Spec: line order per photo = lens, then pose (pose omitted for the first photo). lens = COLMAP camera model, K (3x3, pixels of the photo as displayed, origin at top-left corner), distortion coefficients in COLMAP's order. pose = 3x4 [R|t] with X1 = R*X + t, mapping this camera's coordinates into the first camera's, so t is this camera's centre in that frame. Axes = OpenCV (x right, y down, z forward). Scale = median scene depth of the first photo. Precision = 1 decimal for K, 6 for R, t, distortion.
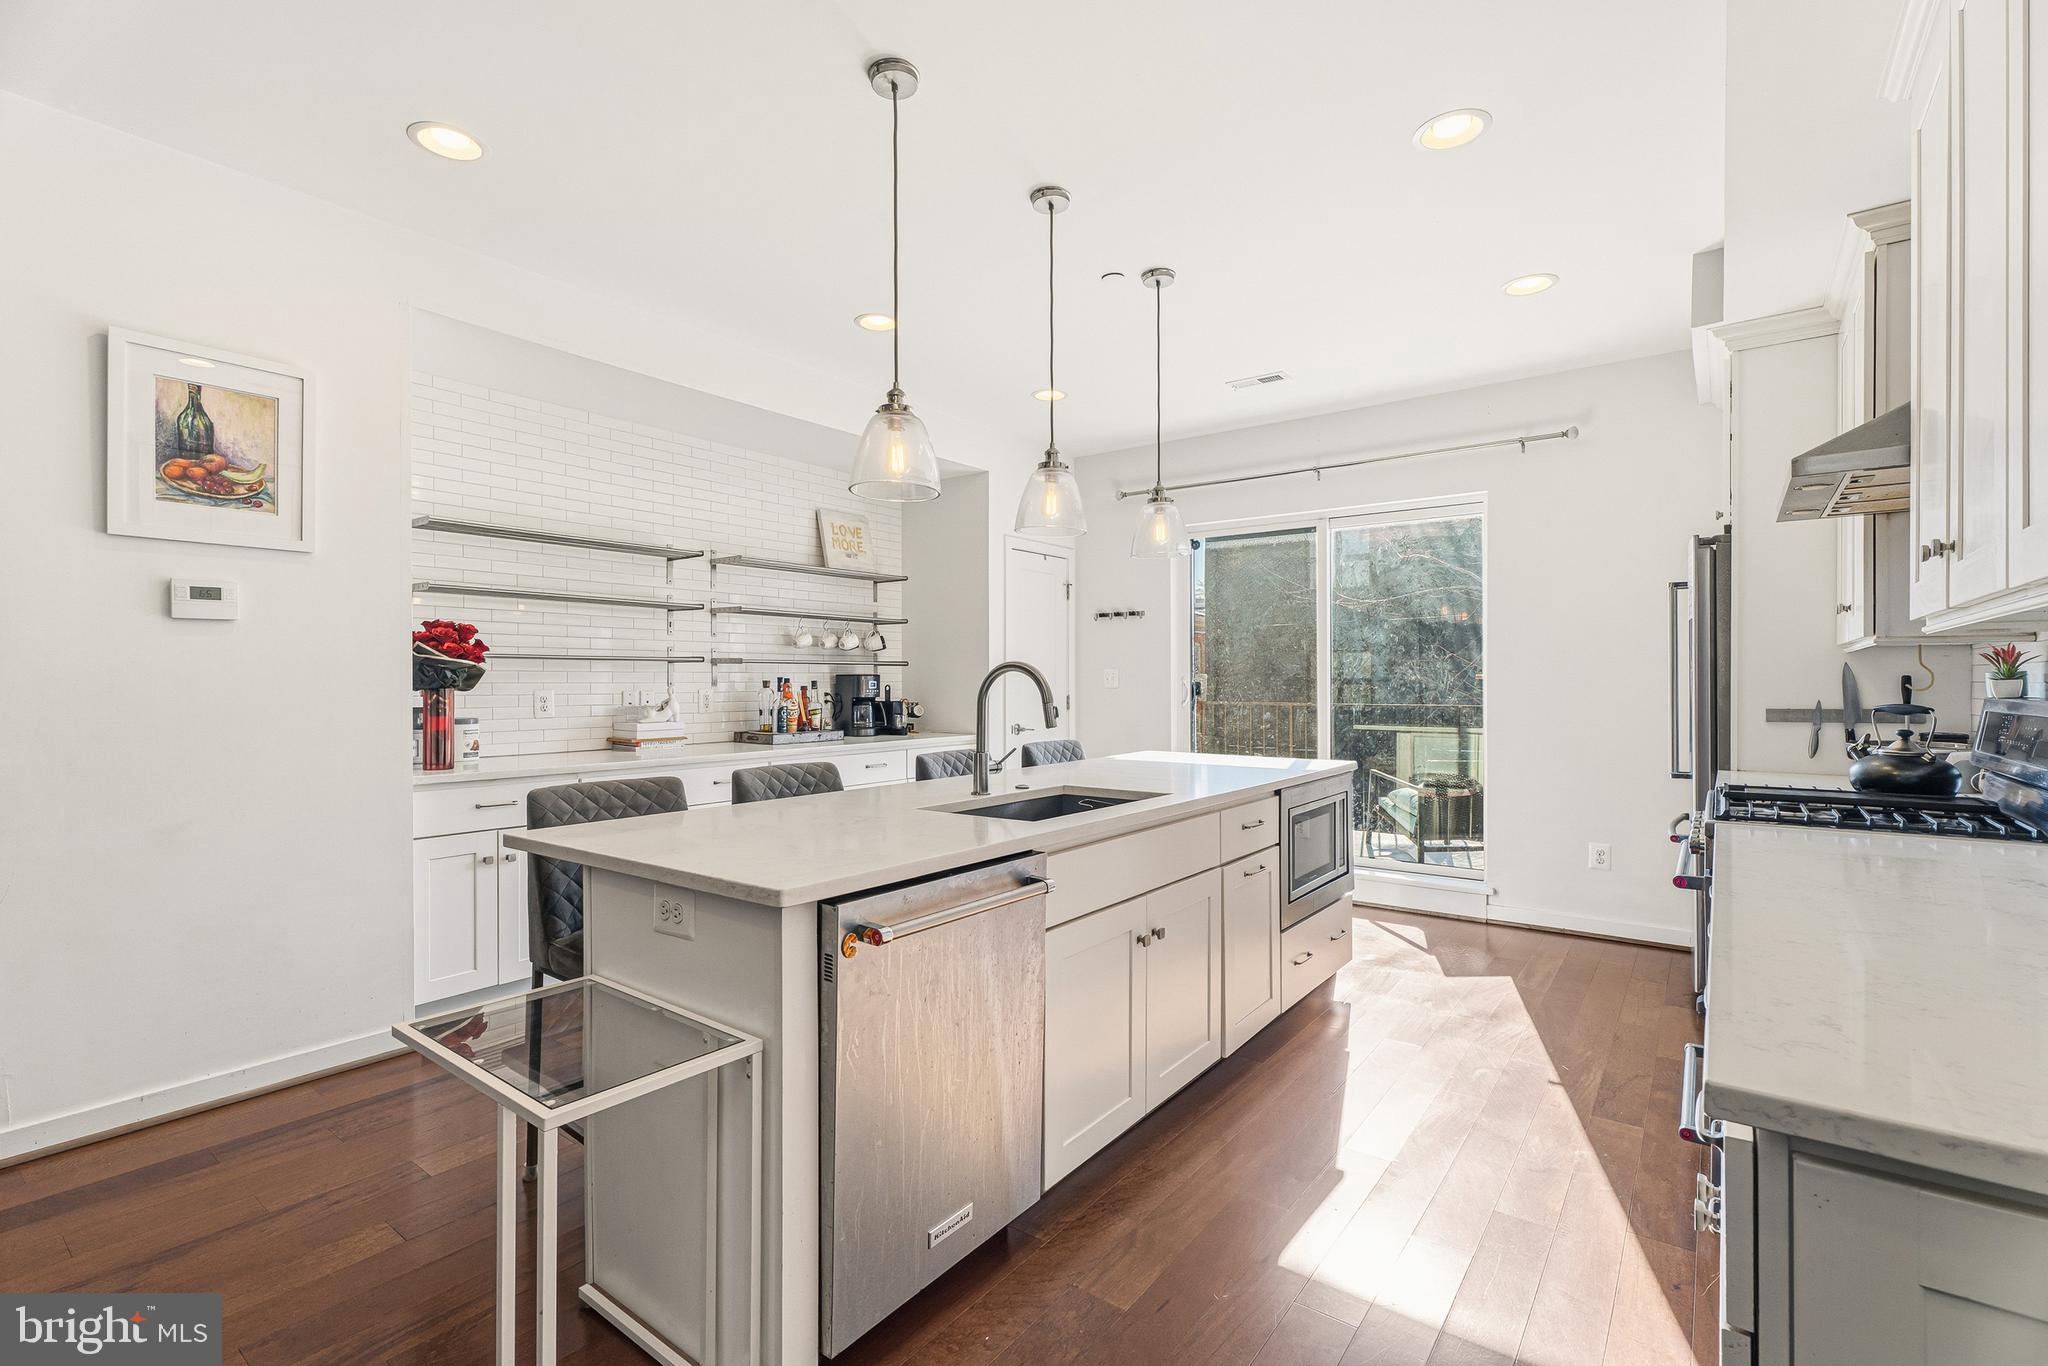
lens RADIAL K [[916.2, 0, 1028.0], [0, 916.2, 671.9], [0, 0, 1]] dist [0.000476, -0.000485]
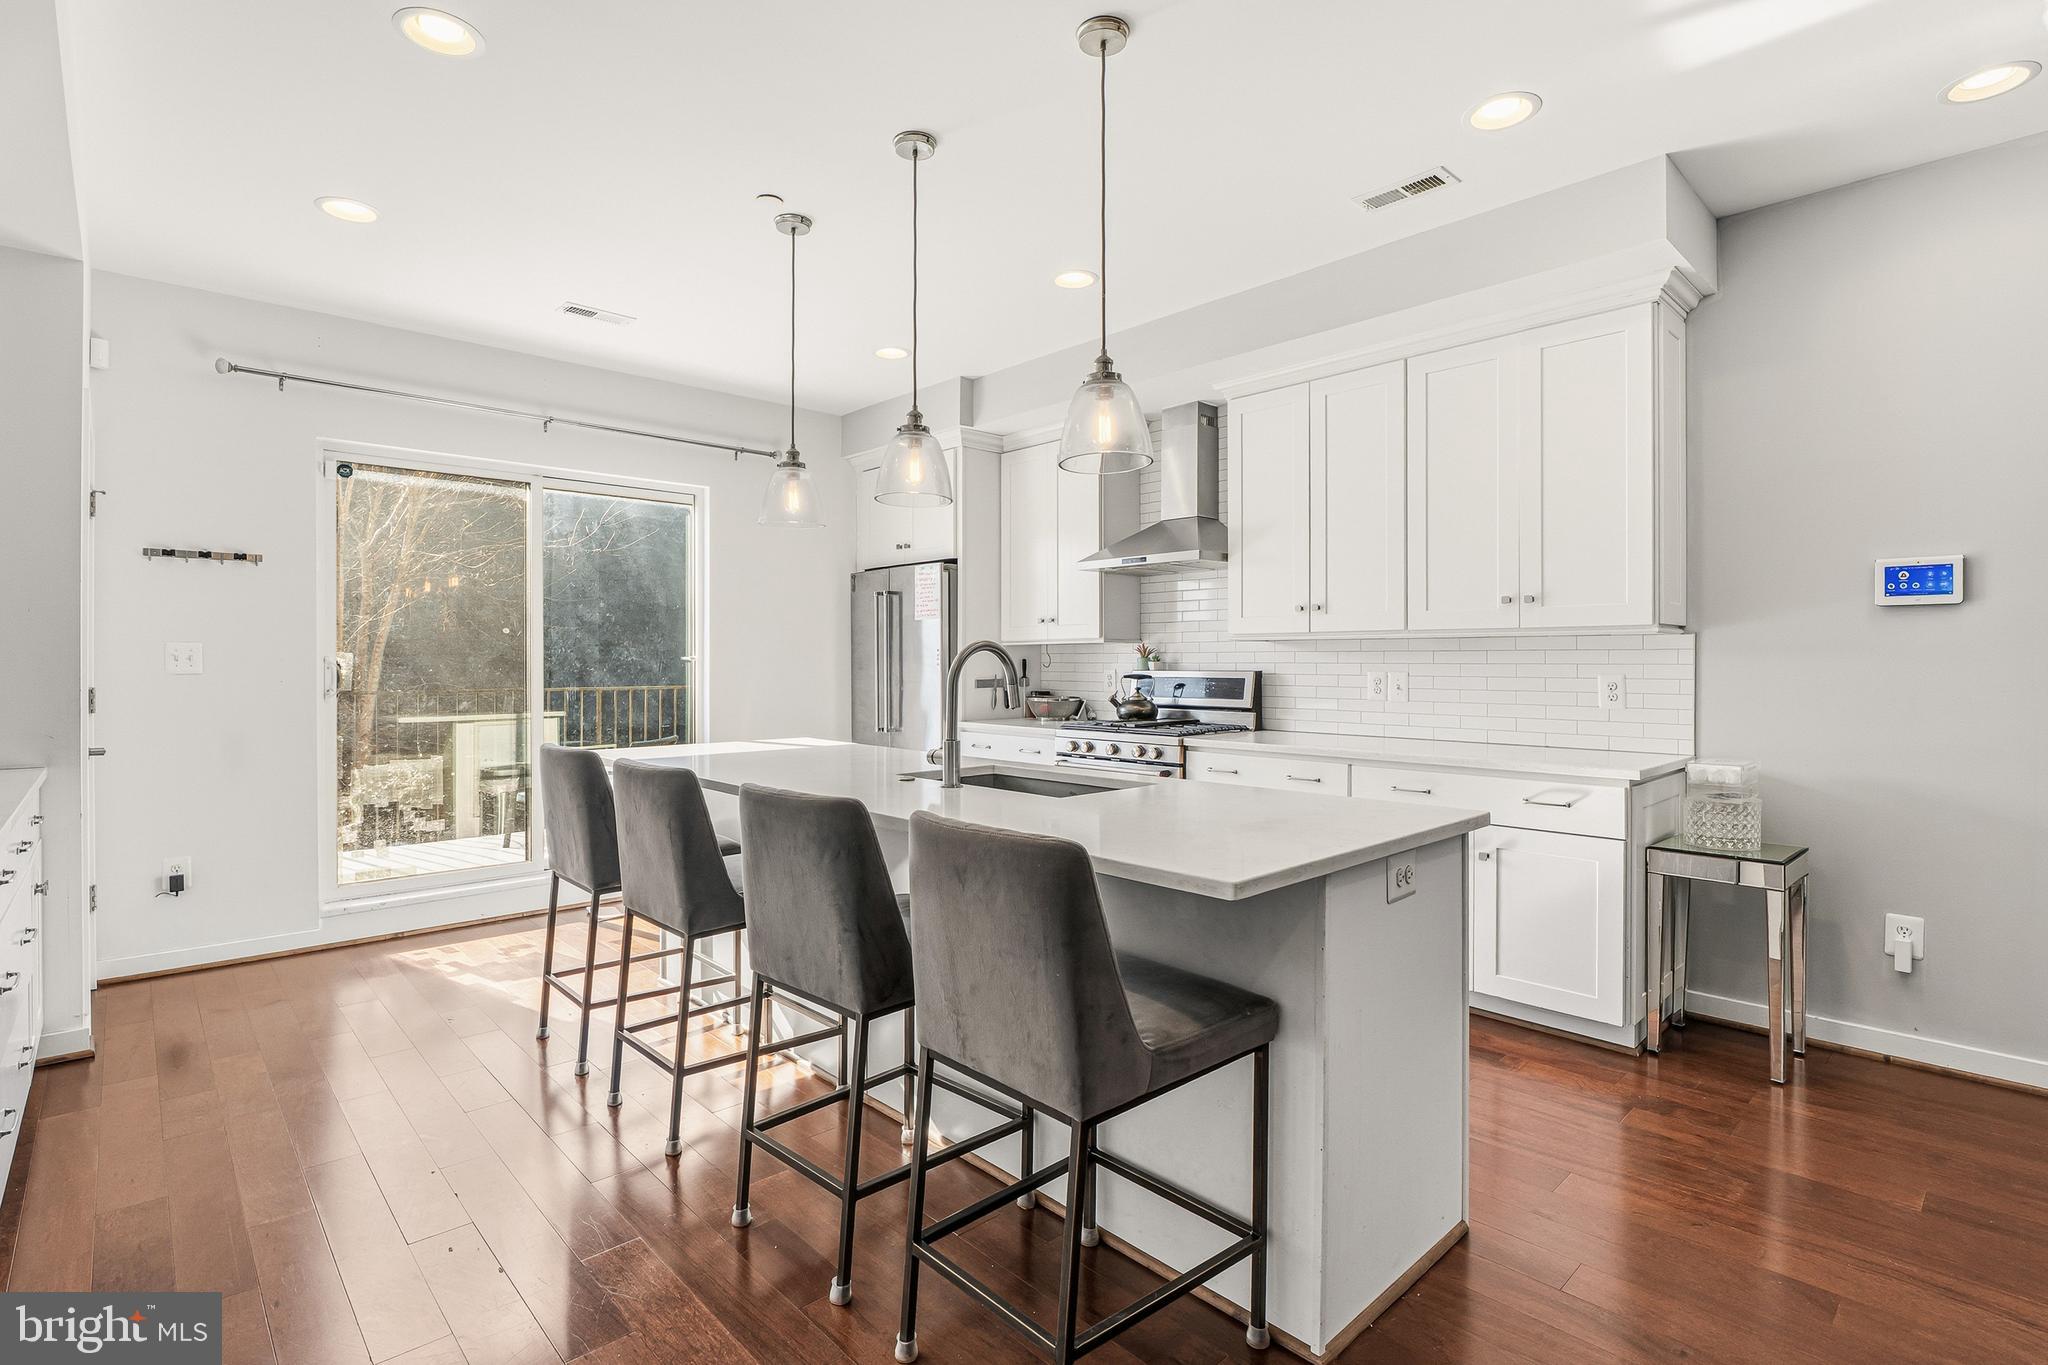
lens RADIAL K [[967.3, 0, 1015.8], [0, 967.3, 660.7], [0, 0, 1]] dist [-0.011085, 0.000867]
pose [[0.176509, 0.001366, 0.984298, -0.545789], [-0.009047, 0.999959, 0.000234, 0.004334], [-0.984257, -0.008946, 0.176514, 0.426929]]
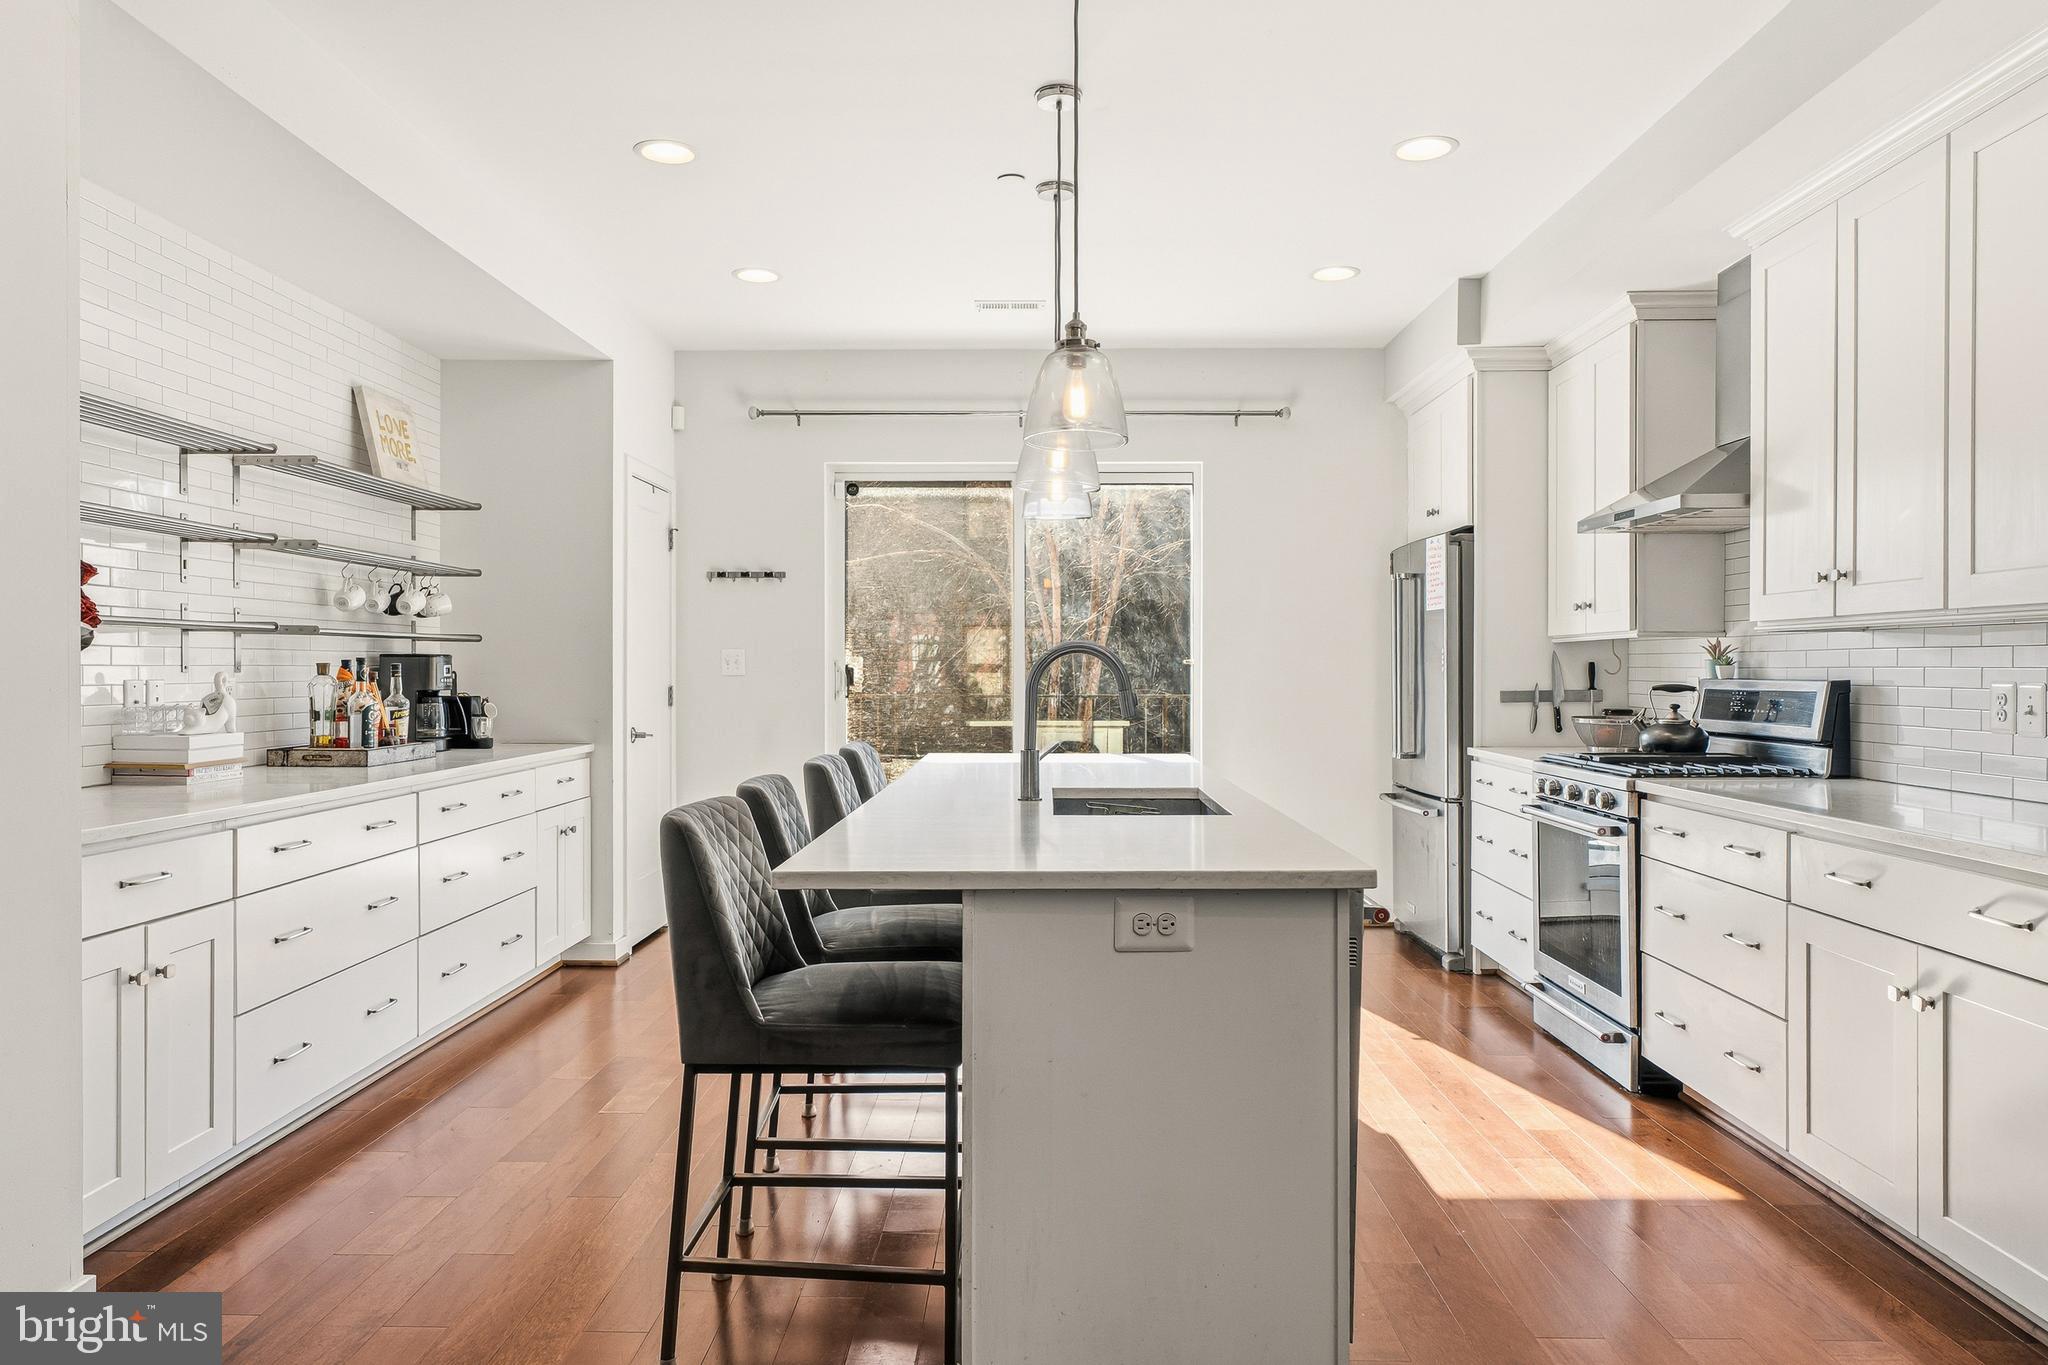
lens RADIAL K [[1325.1, 0, 1026.0], [0, 1325.1, 675.1], [0, 0, 1]] dist [-0.019898, 0.001729]
pose [[0.805262, -0.001284, 0.592918, -0.428665], [-0.007542, 0.999895, 0.012409, 0.003058], [-0.592872, -0.014464, 0.805167, 0.019049]]
